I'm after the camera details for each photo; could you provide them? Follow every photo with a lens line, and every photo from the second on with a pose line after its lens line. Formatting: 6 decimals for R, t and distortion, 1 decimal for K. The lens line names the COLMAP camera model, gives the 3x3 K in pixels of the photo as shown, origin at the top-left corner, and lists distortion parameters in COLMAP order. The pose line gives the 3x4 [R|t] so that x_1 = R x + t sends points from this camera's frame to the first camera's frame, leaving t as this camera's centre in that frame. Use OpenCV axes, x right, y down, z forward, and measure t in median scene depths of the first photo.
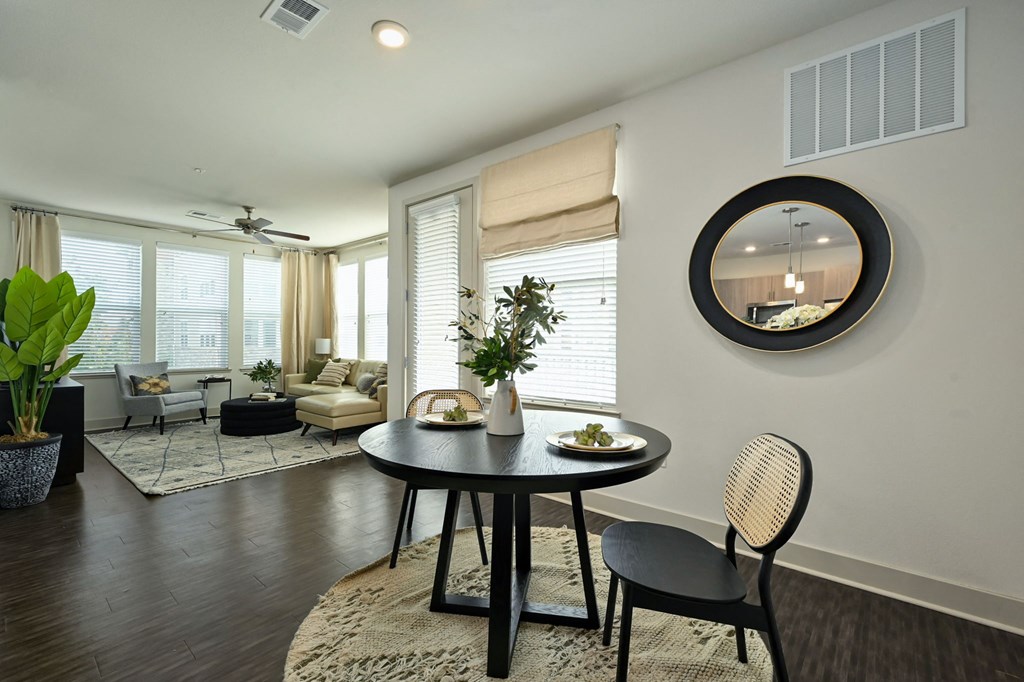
lens RADIAL K [[444.7, 0, 512.0], [0, 444.7, 341.0], [0, 0, 1]] dist [-0.000323, 0.000386]
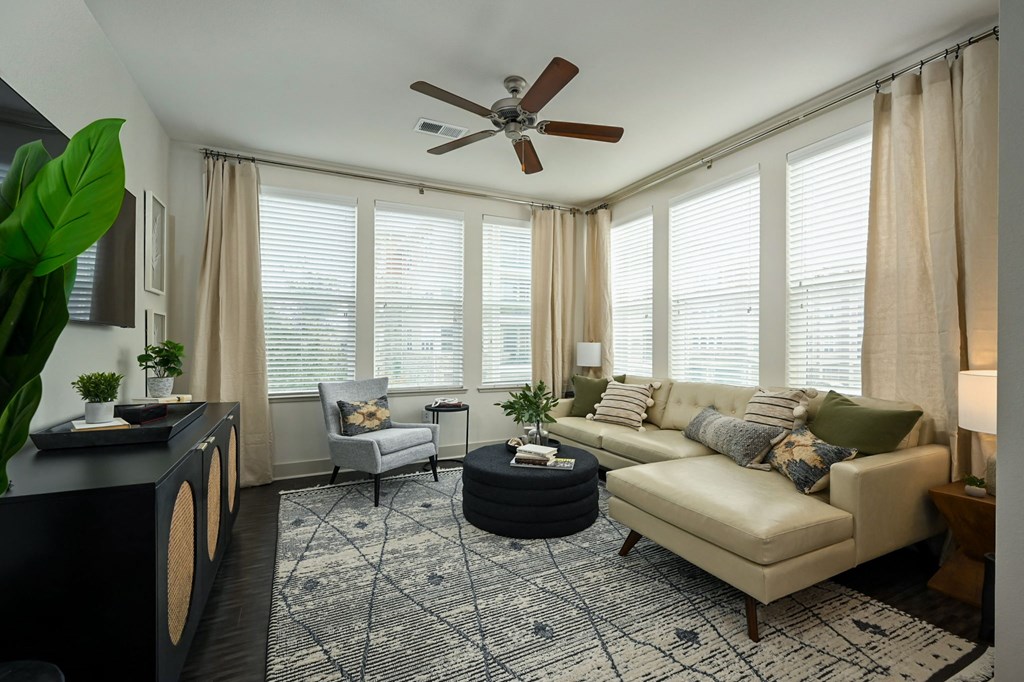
lens RADIAL K [[430.8, 0, 512.0], [0, 430.8, 341.0], [0, 0, 1]] dist [0.000189, 0.000063]
pose [[0.920564, -0.007599, -0.390517, -0.360362], [0.002551, 0.999906, -0.013443, 0.000385], [0.390582, 0.011379, 0.920498, 0.490772]]
